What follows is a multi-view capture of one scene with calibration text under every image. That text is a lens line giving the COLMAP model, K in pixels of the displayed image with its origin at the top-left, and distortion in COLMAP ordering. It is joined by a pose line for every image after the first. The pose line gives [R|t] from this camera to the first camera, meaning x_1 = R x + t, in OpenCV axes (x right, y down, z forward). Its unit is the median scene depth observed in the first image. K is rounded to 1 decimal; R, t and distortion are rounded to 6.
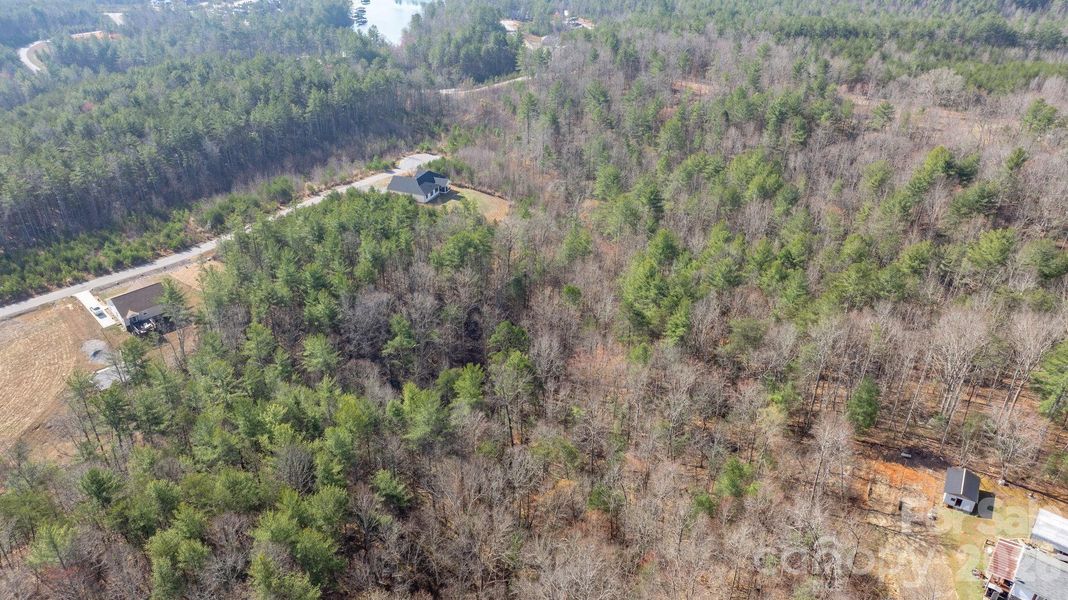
lens RADIAL K [[756.9, 0, 535.0], [0, 756.9, 296.0], [0, 0, 1]] dist [-0.056216, 0.075262]
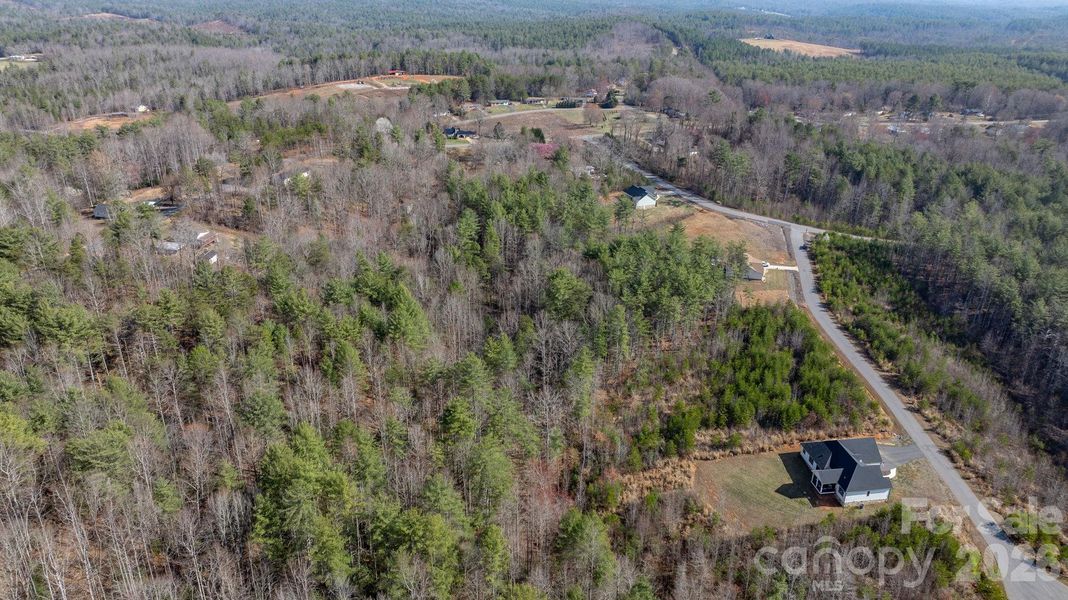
lens RADIAL K [[746.6, 0, 534.0], [0, 746.6, 300.0], [0, 0, 1]] dist [-0.023433, 0.019364]
pose [[-0.872974, 0.170998, -0.456810, 0.376102], [-0.265460, 0.619130, 0.739060, -0.700353], [0.409202, 0.766445, -0.495091, 1.245483]]
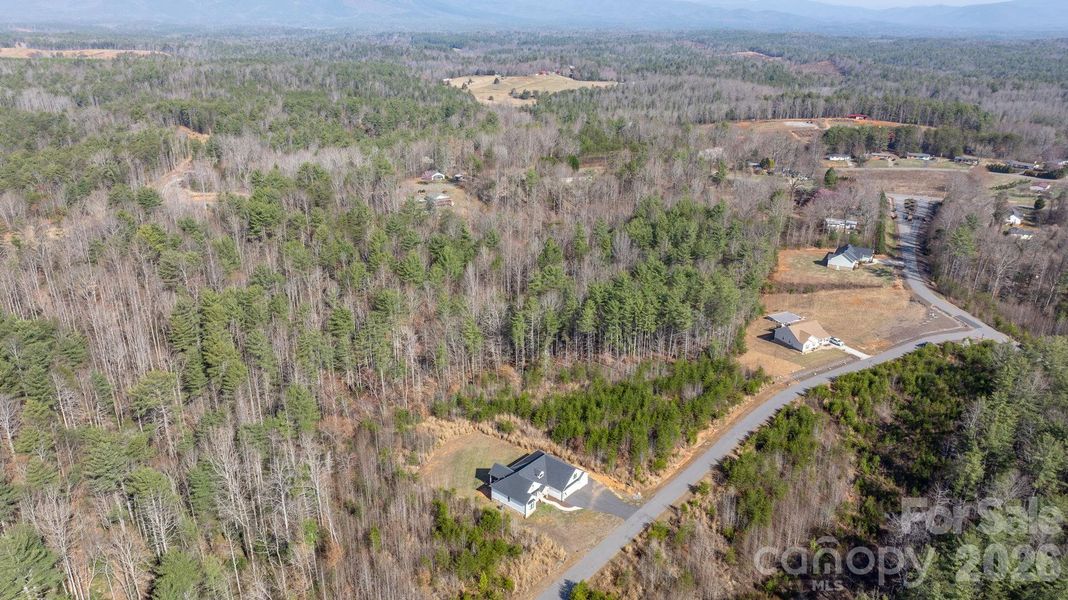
lens RADIAL K [[746.6, 0, 534.0], [0, 746.6, 300.0], [0, 0, 1]] dist [-0.023433, 0.019364]
pose [[-0.947967, -0.142715, 0.284591, -0.345690], [0.132334, 0.636388, 0.759933, -0.811014], [-0.289564, 0.758052, -0.584388, 1.423693]]
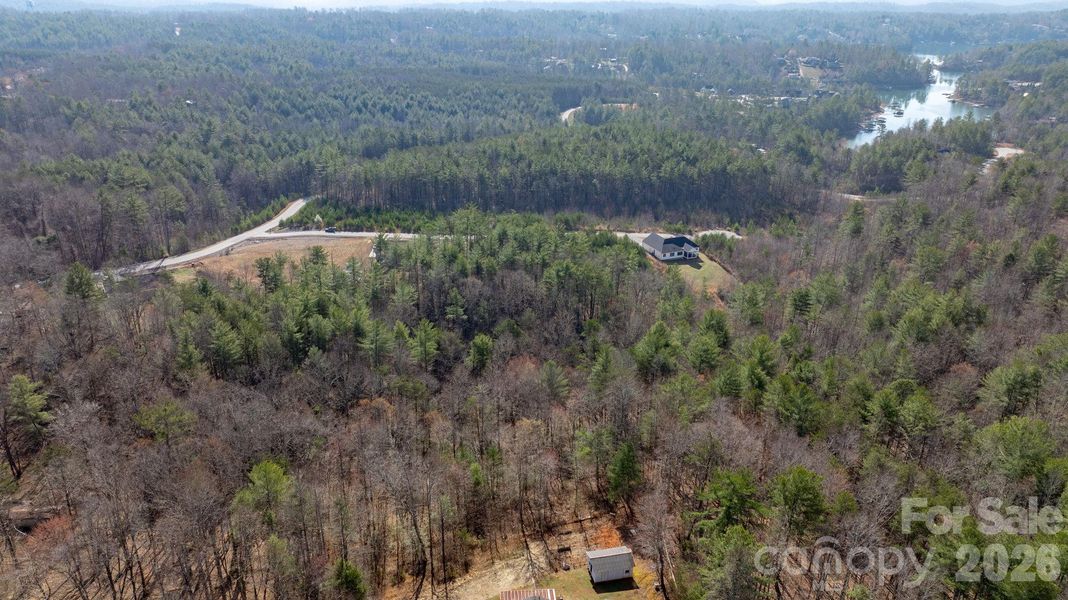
lens RADIAL K [[746.6, 0, 534.0], [0, 746.6, 300.0], [0, 0, 1]] dist [-0.023433, 0.019364]
pose [[0.689666, 0.287258, -0.664713, 0.533411], [-0.366177, 0.930283, 0.022102, -0.025506], [0.624720, 0.228160, 0.746771, 0.070204]]
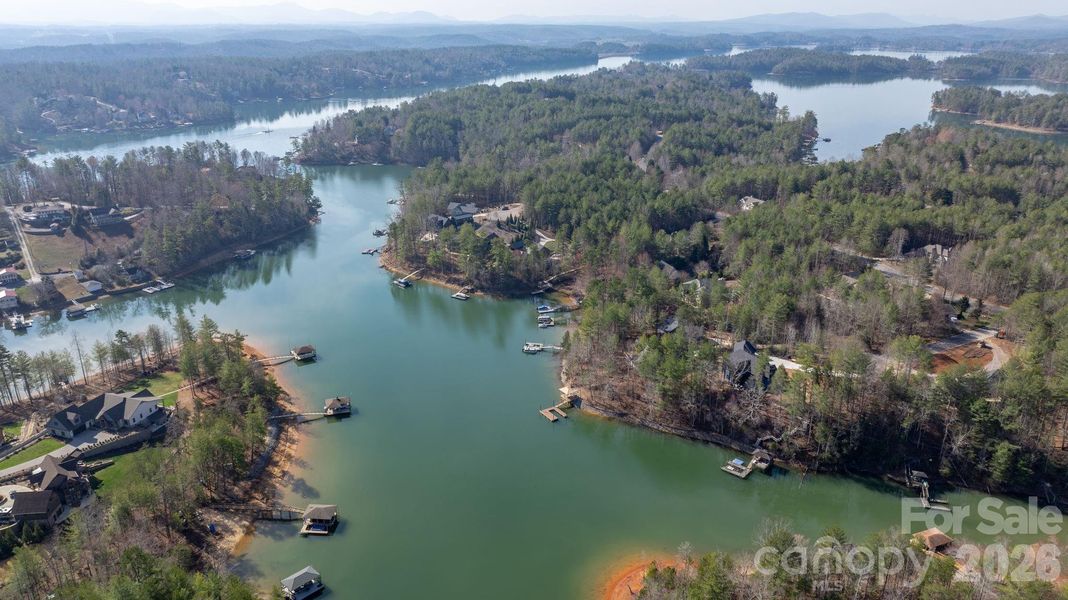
lens RADIAL K [[756.9, 0, 535.0], [0, 756.9, 296.0], [0, 0, 1]] dist [-0.056216, 0.075262]
pose [[0.999193, -0.016321, 0.036702, -0.483316], [0.022260, 0.985577, -0.167760, -1.250785], [-0.033434, 0.168441, 0.985144, 2.119783]]
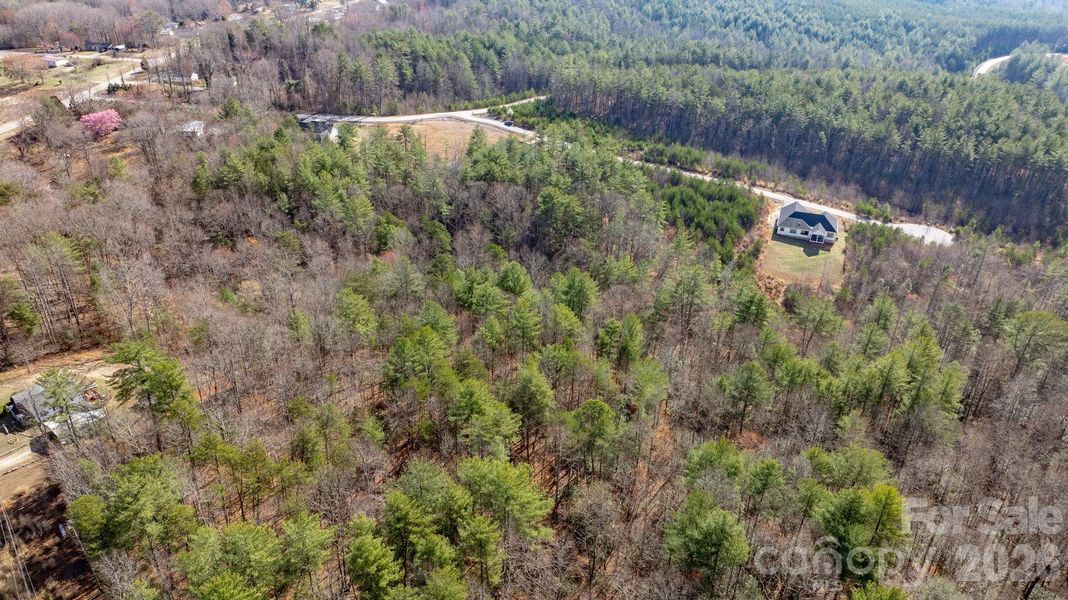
lens RADIAL K [[746.6, 0, 534.0], [0, 746.6, 300.0], [0, 0, 1]] dist [-0.023433, 0.019364]
pose [[0.022524, 0.488837, -0.872085, 0.775806], [-0.506201, 0.757801, 0.411702, -0.320923], [0.862121, 0.432177, 0.264518, 0.584136]]
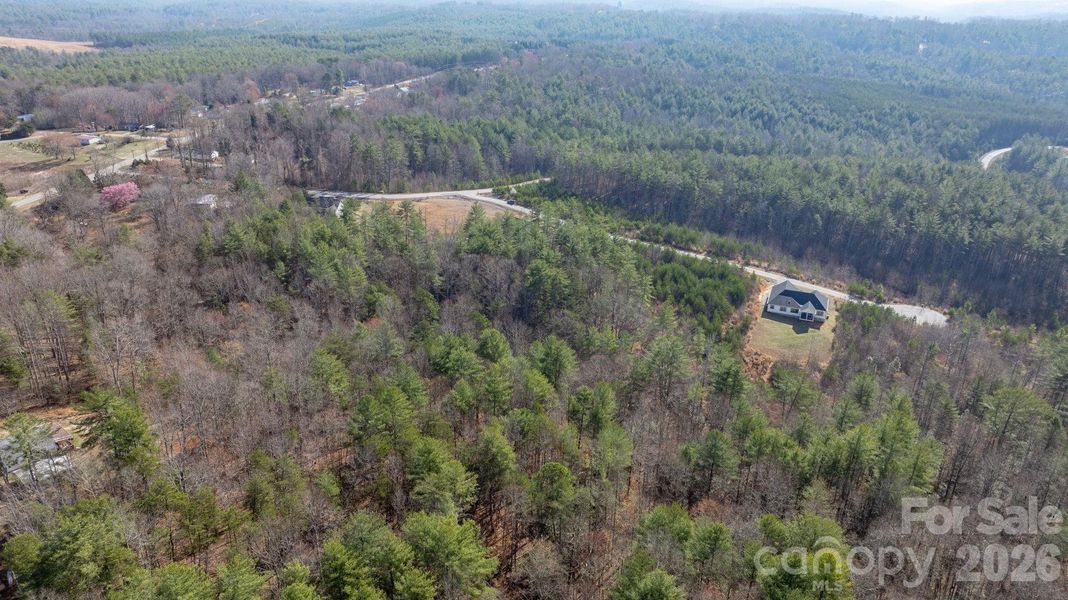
lens RADIAL K [[746.5, 0, 534.0], [0, 746.5, 300.0], [0, 0, 1]] dist [-0.001821, -0.028532]
pose [[-0.014257, 0.387633, -0.921704, 0.794634], [-0.511298, 0.789341, 0.339875, -0.335617], [0.859285, 0.476110, 0.186942, 0.626996]]
